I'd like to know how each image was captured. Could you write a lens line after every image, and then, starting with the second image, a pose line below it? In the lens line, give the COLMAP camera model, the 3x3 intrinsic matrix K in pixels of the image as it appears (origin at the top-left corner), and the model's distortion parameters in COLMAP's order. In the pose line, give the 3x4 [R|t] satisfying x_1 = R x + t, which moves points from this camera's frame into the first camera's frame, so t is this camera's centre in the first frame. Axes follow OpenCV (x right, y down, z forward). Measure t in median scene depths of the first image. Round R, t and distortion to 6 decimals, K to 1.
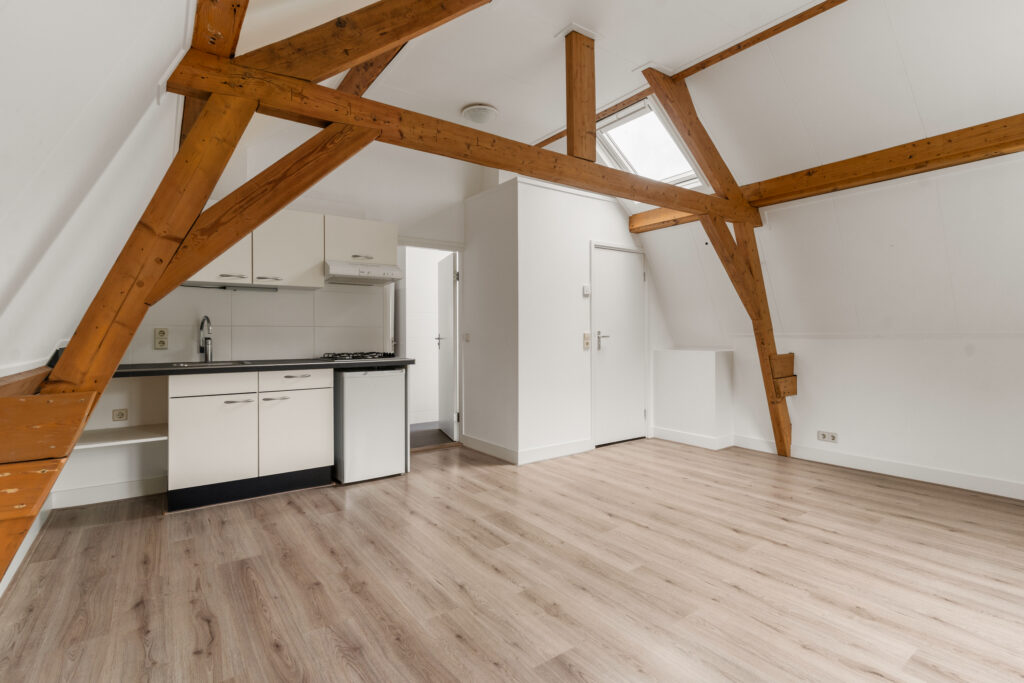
lens RADIAL K [[494.4, 0, 513.7], [0, 494.4, 329.6], [0, 0, 1]] dist [0.001618, 0.000210]
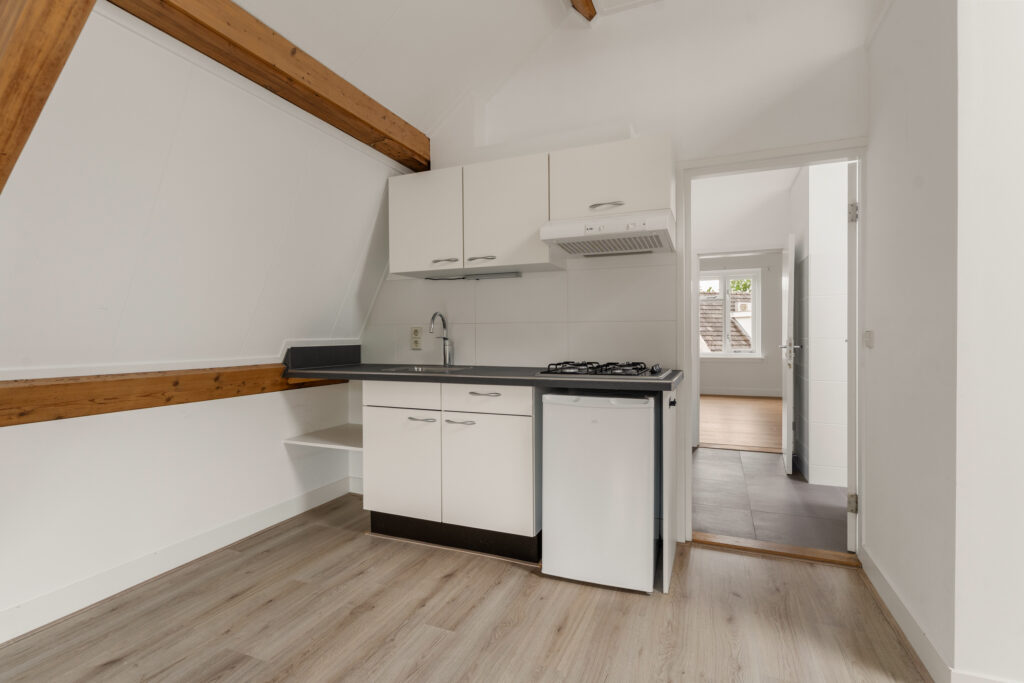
lens RADIAL K [[484.6, 0, 515.1], [0, 484.6, 340.2], [0, 0, 1]] dist [0.001770, 0.000248]
pose [[0.528394, 0.009697, -0.848944, 0.188141], [0.010357, 0.999787, 0.017866, 0.008904], [0.848936, -0.018233, 0.528180, 0.792303]]
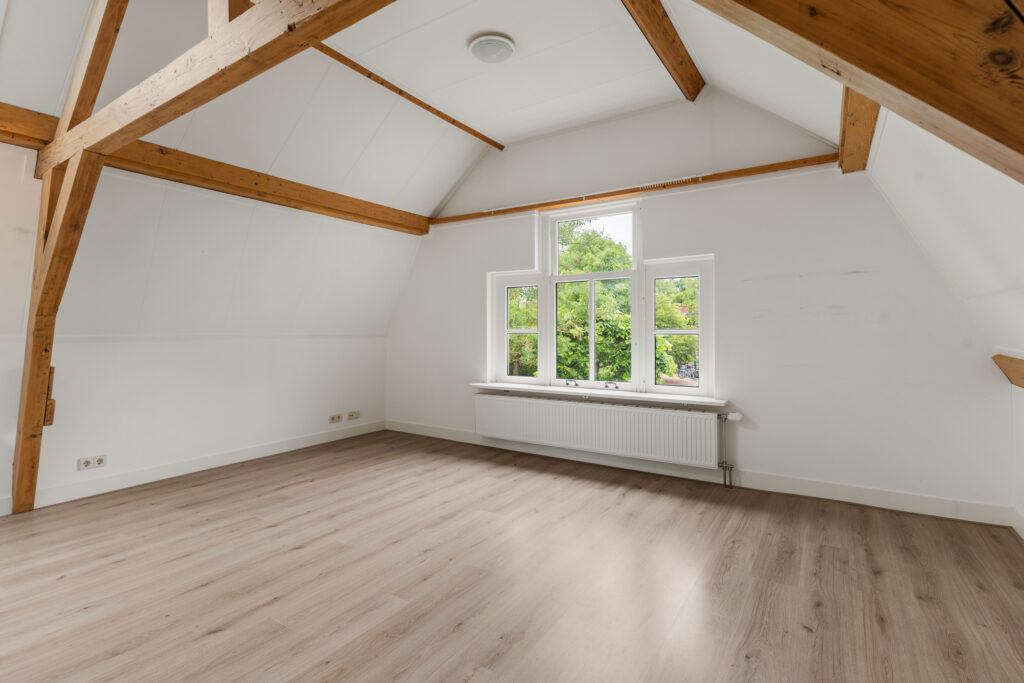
lens RADIAL K [[489.8, 0, 513.2], [0, 489.8, 335.0], [0, 0, 1]] dist [-0.000204, 0.000256]
pose [[-0.355220, 0.000349, 0.934783, -0.511811], [-0.000696, 1.000000, -0.000638, 0.007675], [-0.934782, -0.000877, -0.355220, 0.884353]]
